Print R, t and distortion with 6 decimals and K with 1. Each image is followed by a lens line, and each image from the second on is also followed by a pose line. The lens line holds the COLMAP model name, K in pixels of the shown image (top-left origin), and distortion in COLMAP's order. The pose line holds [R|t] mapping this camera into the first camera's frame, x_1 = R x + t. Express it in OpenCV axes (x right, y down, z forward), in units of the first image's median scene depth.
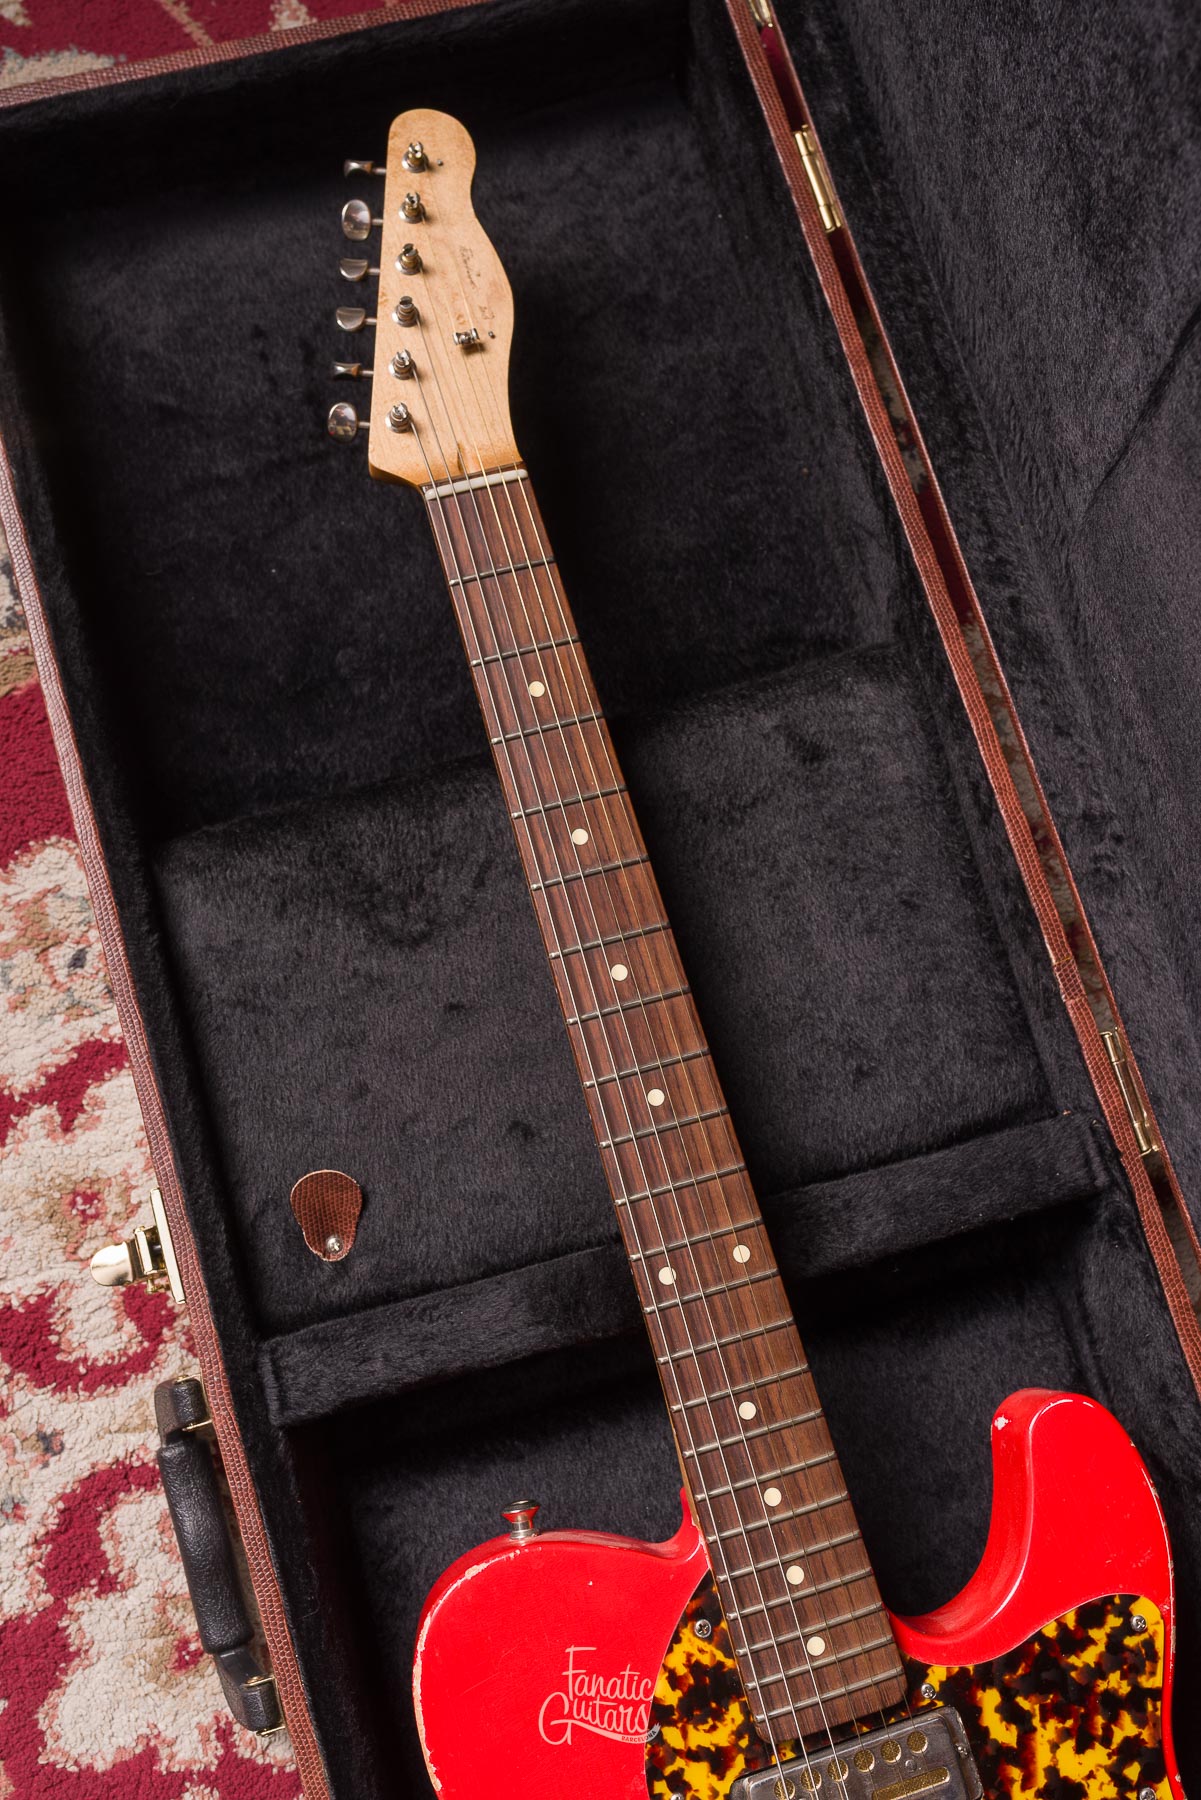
lens RADIAL K [[1753.4, 0, 607.6], [0, 1753.4, 895.3], [0, 0, 1]] dist [0.002545, 0.002209]
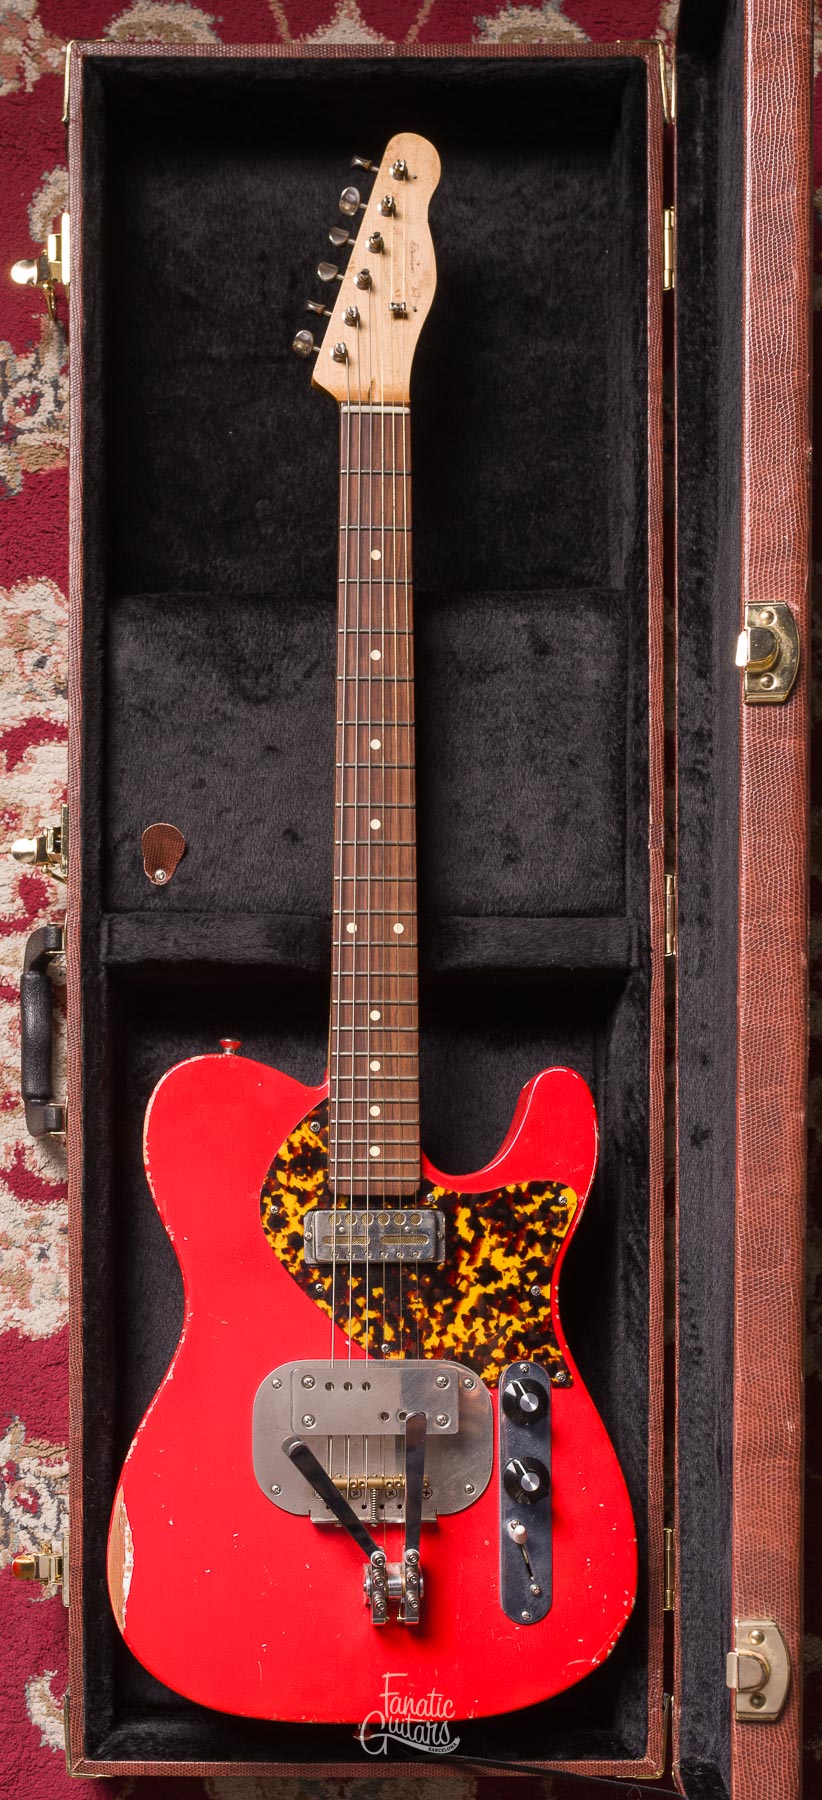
lens RADIAL K [[2179.9, 0, 264.2], [0, 2179.9, 1317.4], [0, 0, 1]] dist [0.005769, -0.005359]
pose [[0.959557, 0.277049, -0.049944, 0.153841], [-0.263201, 0.945846, 0.190000, 0.186874], [0.099878, -0.169171, 0.980513, -1.060024]]
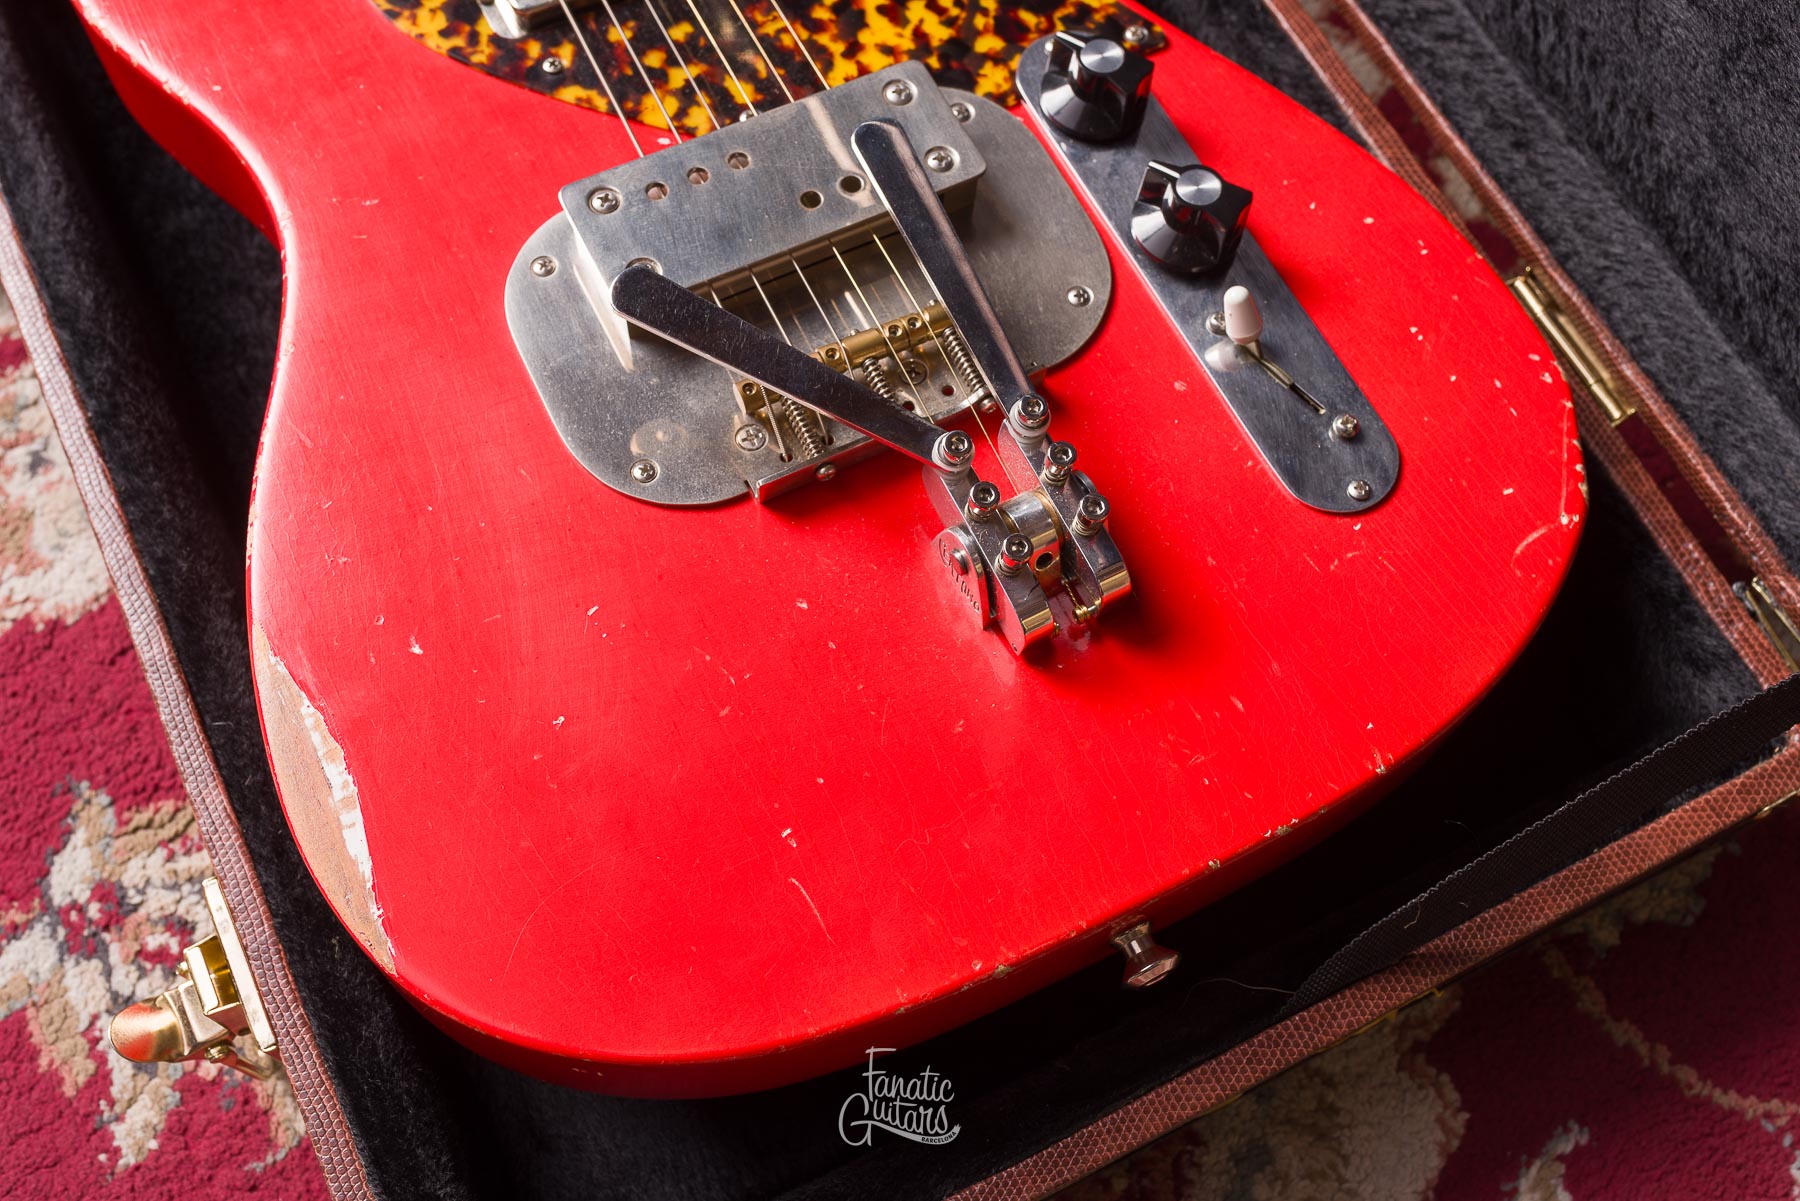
lens RADIAL K [[1773.7, 0, 897.4], [0, 1773.7, 600.6], [0, 0, 1]] dist [0.003047, 0.004780]
pose [[0.983083, -0.178357, 0.041674, 0.162609], [0.183126, 0.961535, -0.204733, 0.899522], [-0.003556, 0.208901, 0.977930, 0.258876]]
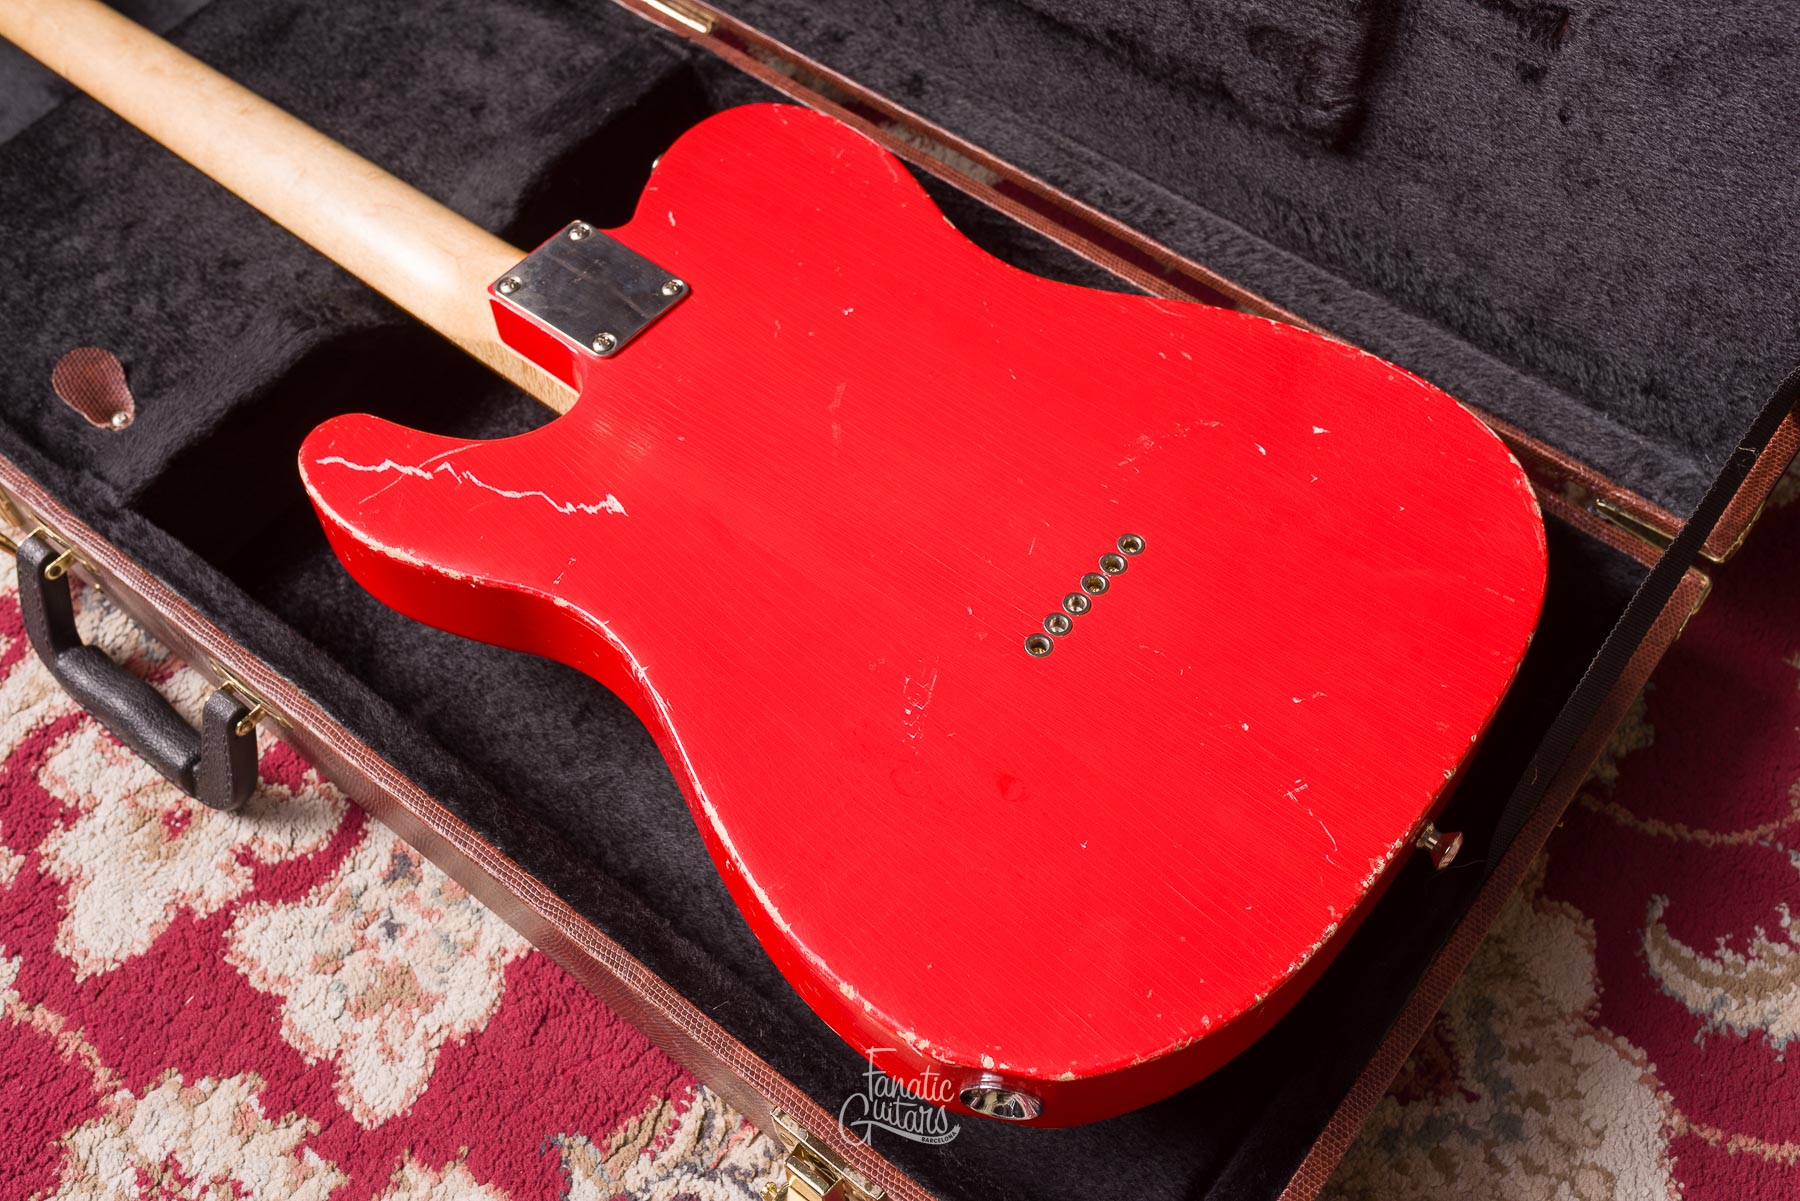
lens RADIAL K [[1773.7, 0, 897.4], [0, 1773.7, 600.6], [0, 0, 1]] dist [0.003047, 0.004780]
pose [[0.813282, -0.518955, 0.263170, -0.116279], [0.579482, 0.763295, -0.285623, 0.913802], [-0.052651, 0.384794, 0.921499, 0.018602]]
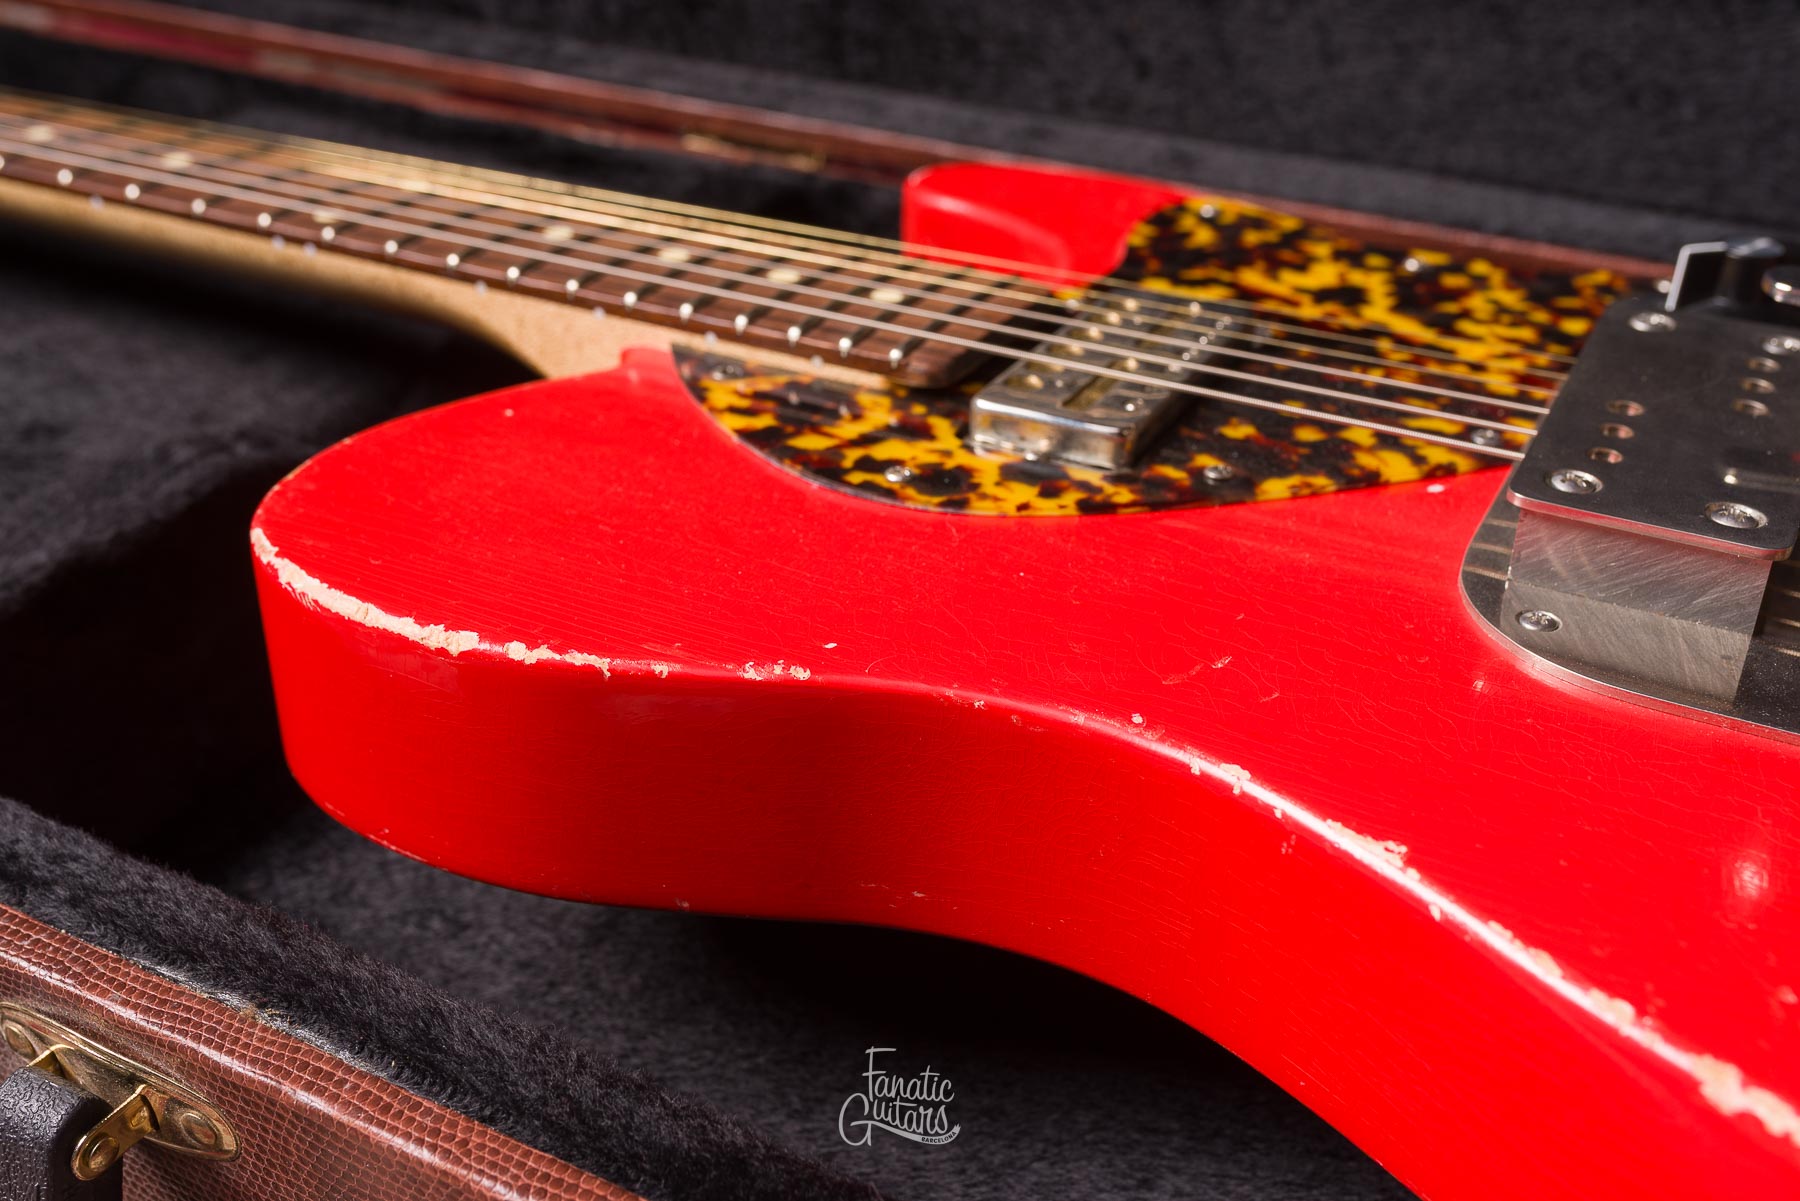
lens RADIAL K [[1905.6, 0, 896.5], [0, 1905.6, 597.6], [0, 0, 1]] dist [0.001929, 0.001832]
pose [[0.703640, -0.401273, 0.586406, -0.263281], [0.703058, 0.512757, -0.492737, 0.732878], [-0.102962, 0.758986, 0.642914, 0.616567]]
